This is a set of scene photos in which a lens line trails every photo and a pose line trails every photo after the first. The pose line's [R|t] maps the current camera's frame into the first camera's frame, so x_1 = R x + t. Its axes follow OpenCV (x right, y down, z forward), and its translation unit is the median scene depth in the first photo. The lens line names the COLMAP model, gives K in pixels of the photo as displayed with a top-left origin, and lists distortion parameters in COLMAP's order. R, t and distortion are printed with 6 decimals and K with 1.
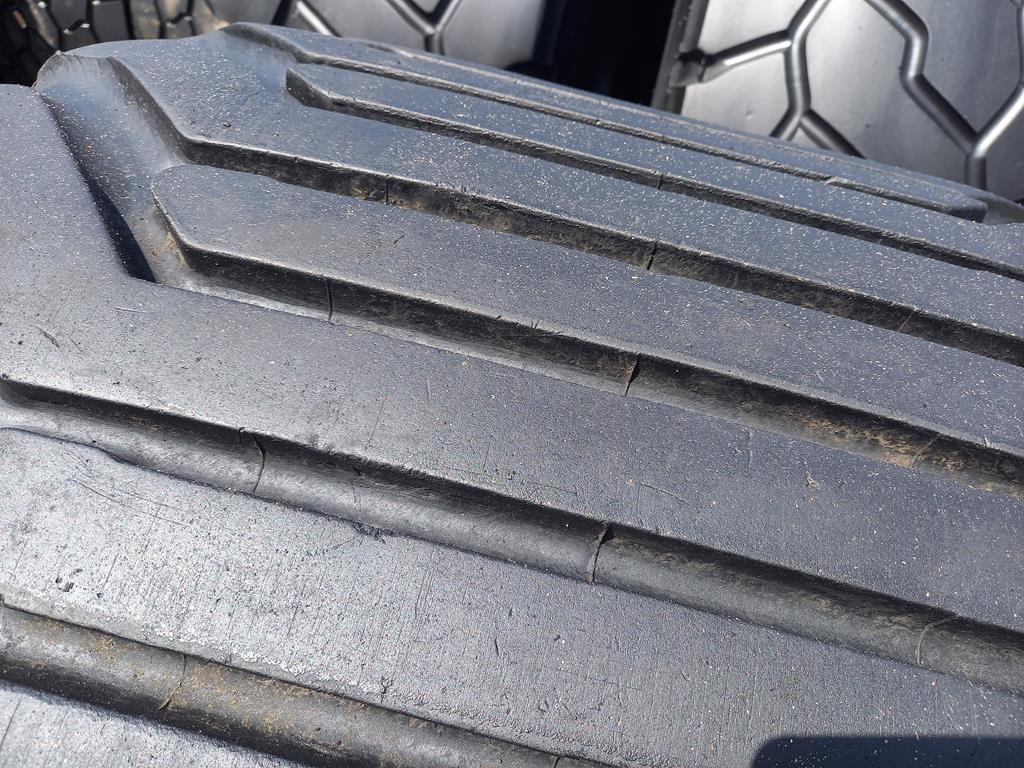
lens RADIAL K [[747.7, 0, 512.3], [0, 747.7, 383.7], [0, 0, 1]] dist [0.026087, -0.026260]
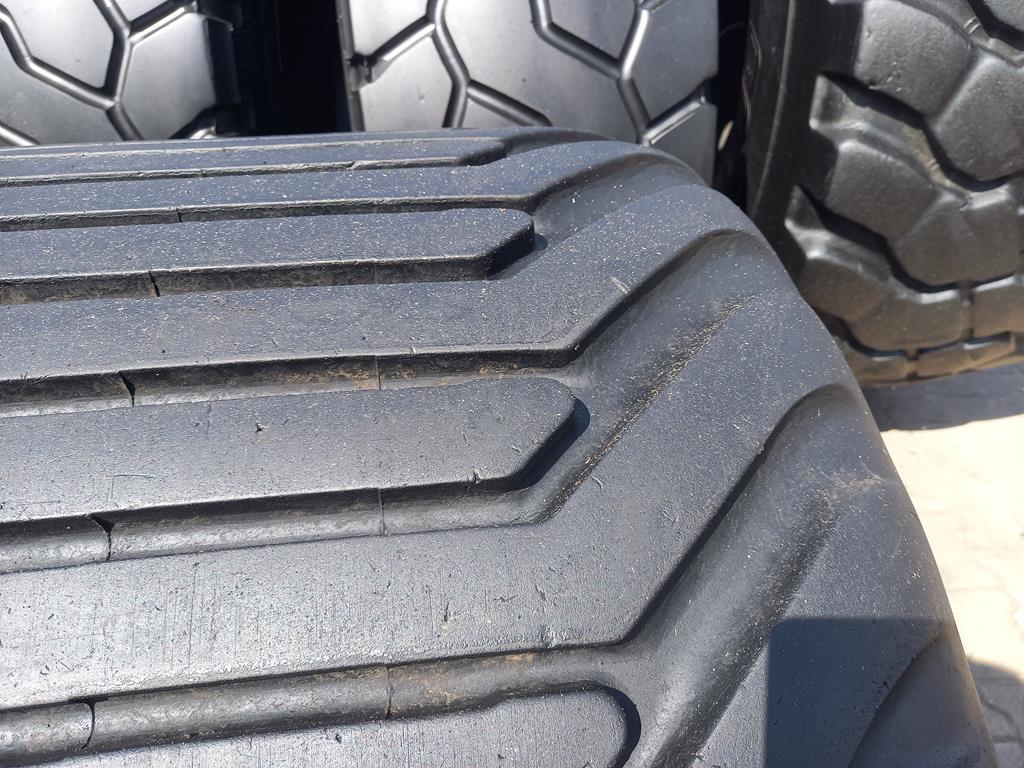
lens RADIAL K [[747.7, 0, 511.6], [0, 747.7, 385.5], [0, 0, 1]] dist [0.026087, -0.026260]
pose [[0.939481, -0.322492, 0.115650, 0.406857], [0.321656, 0.946490, 0.026336, 0.100864], [-0.117955, 0.012457, 0.992941, -0.183308]]
